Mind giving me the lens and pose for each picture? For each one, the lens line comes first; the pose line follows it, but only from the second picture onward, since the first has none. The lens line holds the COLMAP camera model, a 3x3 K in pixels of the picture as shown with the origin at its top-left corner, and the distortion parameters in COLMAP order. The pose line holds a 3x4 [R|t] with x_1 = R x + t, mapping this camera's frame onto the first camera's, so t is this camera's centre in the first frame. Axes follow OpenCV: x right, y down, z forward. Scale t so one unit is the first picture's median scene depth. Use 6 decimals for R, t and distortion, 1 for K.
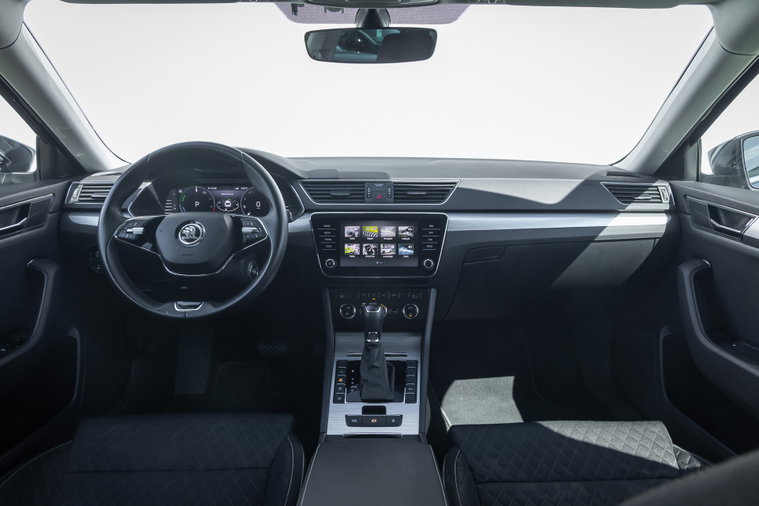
lens RADIAL K [[550.8, 0, 397.4], [0, 550.8, 254.1], [0, 0, 1]] dist [0.021543, -0.008125]
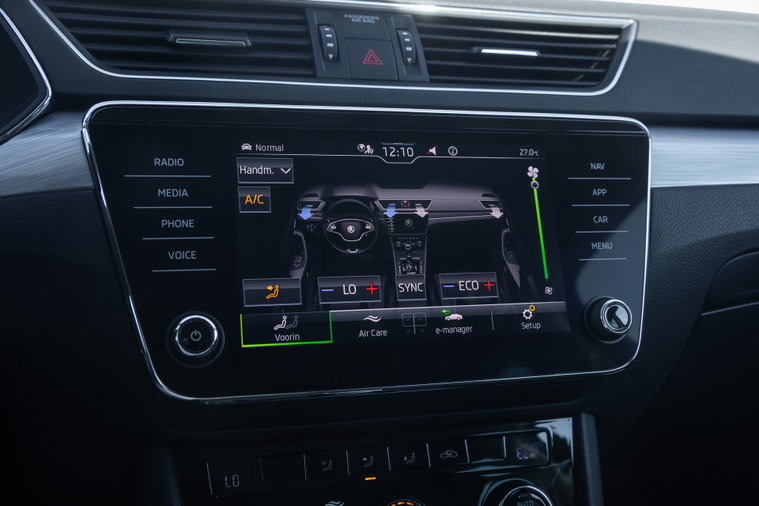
lens RADIAL K [[802.0, 0, 379.6], [0, 802.0, 249.5], [0, 0, 1]] dist [0.005069, 0.000000]
pose [[0.962881, -0.020412, 0.269153, -0.129641], [0.043654, 0.995786, -0.080651, 0.011394], [-0.266372, 0.089407, 0.959715, 0.657813]]
